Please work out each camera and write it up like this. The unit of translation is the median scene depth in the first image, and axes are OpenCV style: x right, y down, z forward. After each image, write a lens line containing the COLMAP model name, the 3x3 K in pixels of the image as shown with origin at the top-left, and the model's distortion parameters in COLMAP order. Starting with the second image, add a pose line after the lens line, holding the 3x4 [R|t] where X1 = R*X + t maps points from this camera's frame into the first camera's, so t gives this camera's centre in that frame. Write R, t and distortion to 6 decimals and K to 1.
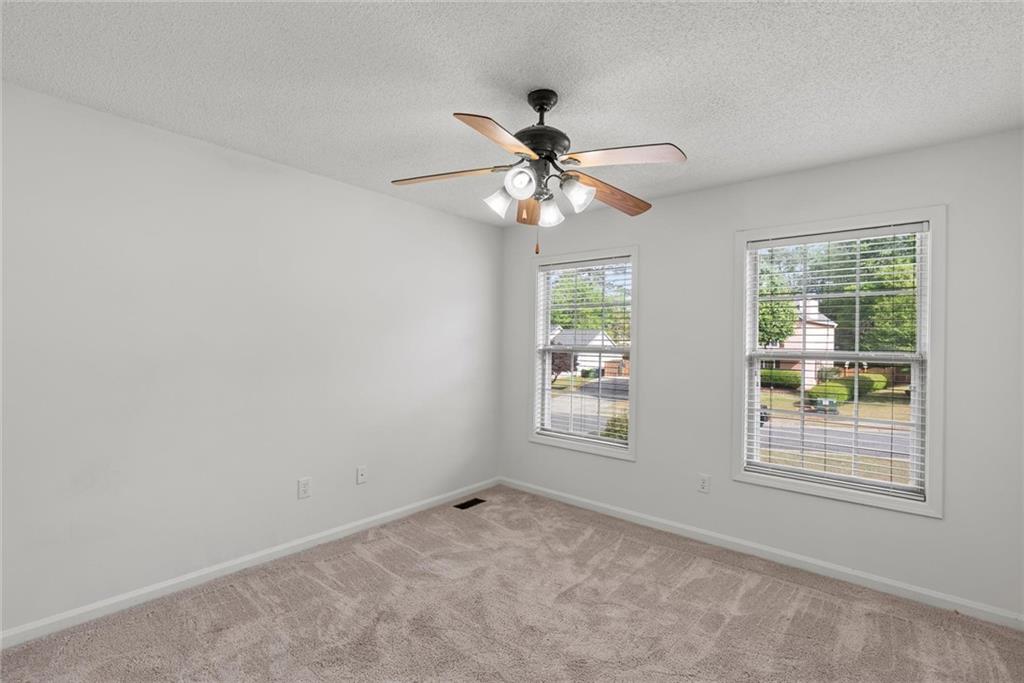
lens RADIAL K [[463.7, 0, 513.0], [0, 463.7, 333.0], [0, 0, 1]] dist [-0.009883, 0.002653]
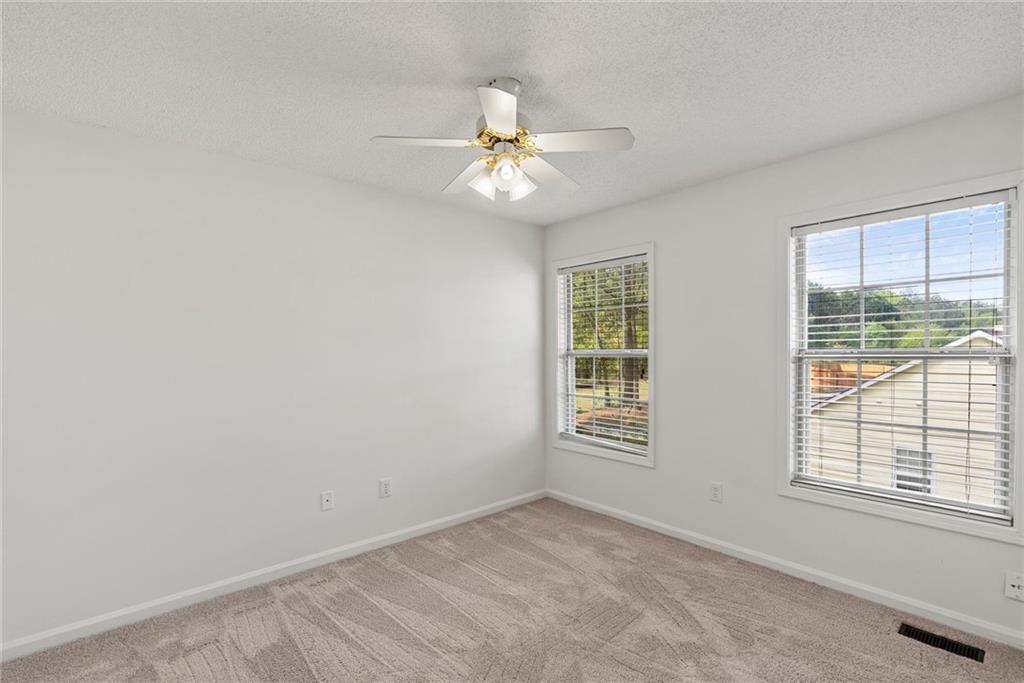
lens RADIAL K [[608.9, 0, 513.7], [0, 608.9, 342.1], [0, 0, 1]] dist [-0.018543, 0.001192]
pose [[0.961630, -0.028012, -0.272915, 0.324894], [0.030649, 0.999516, 0.005402, -0.000069], [0.272631, -0.013560, 0.962023, -0.278178]]
